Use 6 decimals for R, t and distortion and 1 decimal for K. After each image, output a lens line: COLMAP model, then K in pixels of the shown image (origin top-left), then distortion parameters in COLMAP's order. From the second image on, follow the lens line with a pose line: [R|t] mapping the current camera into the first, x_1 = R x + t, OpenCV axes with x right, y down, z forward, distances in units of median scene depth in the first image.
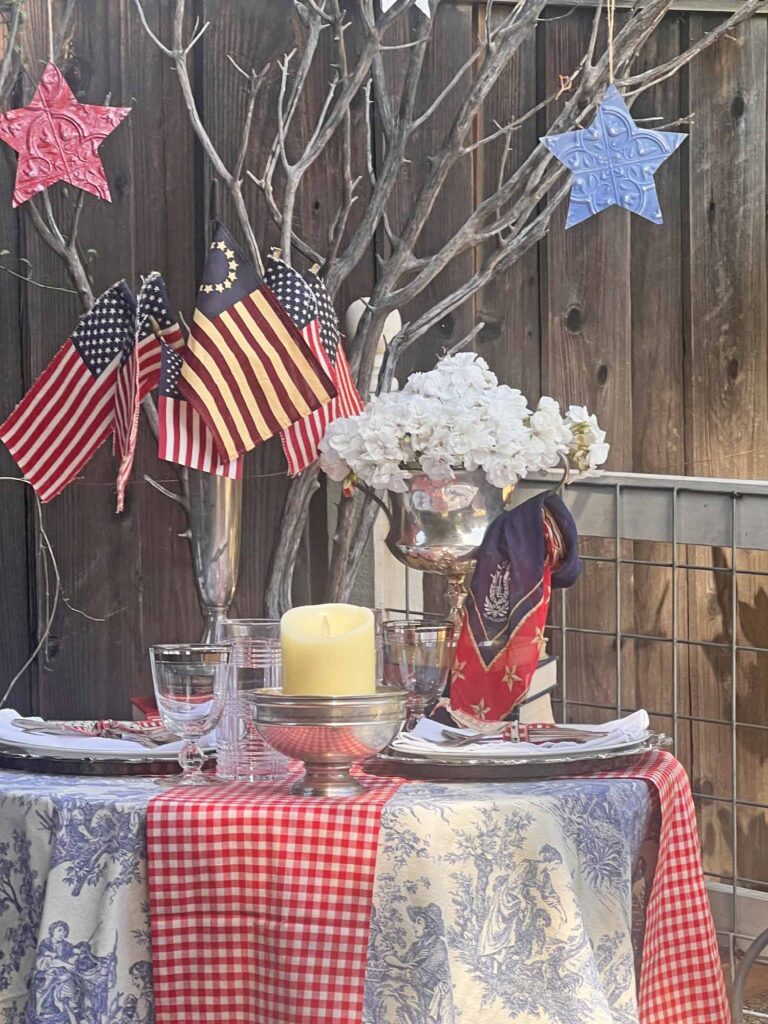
lens RADIAL K [[3210.4, 0, 328.3], [0, 3210.4, 528.5], [0, 0, 1]] dist [-0.006215, 0.000000]
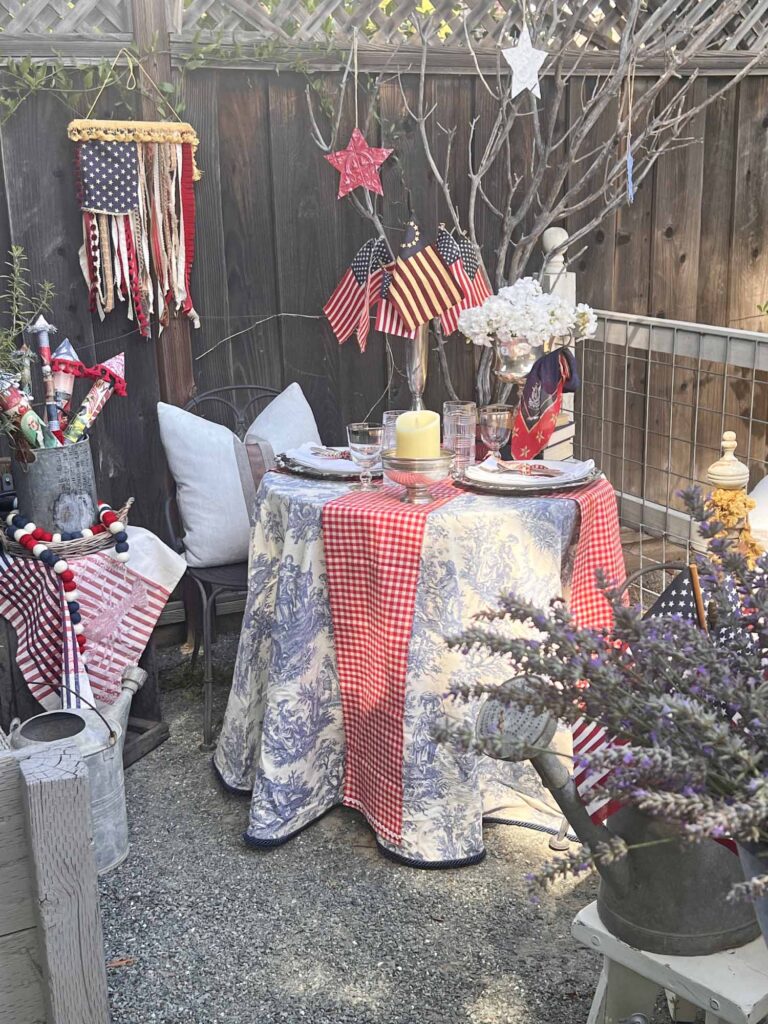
lens RADIAL K [[1285.8, 0, 380.1], [0, 1285.8, 524.7], [0, 0, 1]] dist [0.069626, 0.000000]
pose [[0.966335, 0.058314, -0.250592, 0.168202], [-0.008230, 0.980484, 0.196425, -0.060813], [0.257155, -0.187750, 0.947956, 0.161524]]
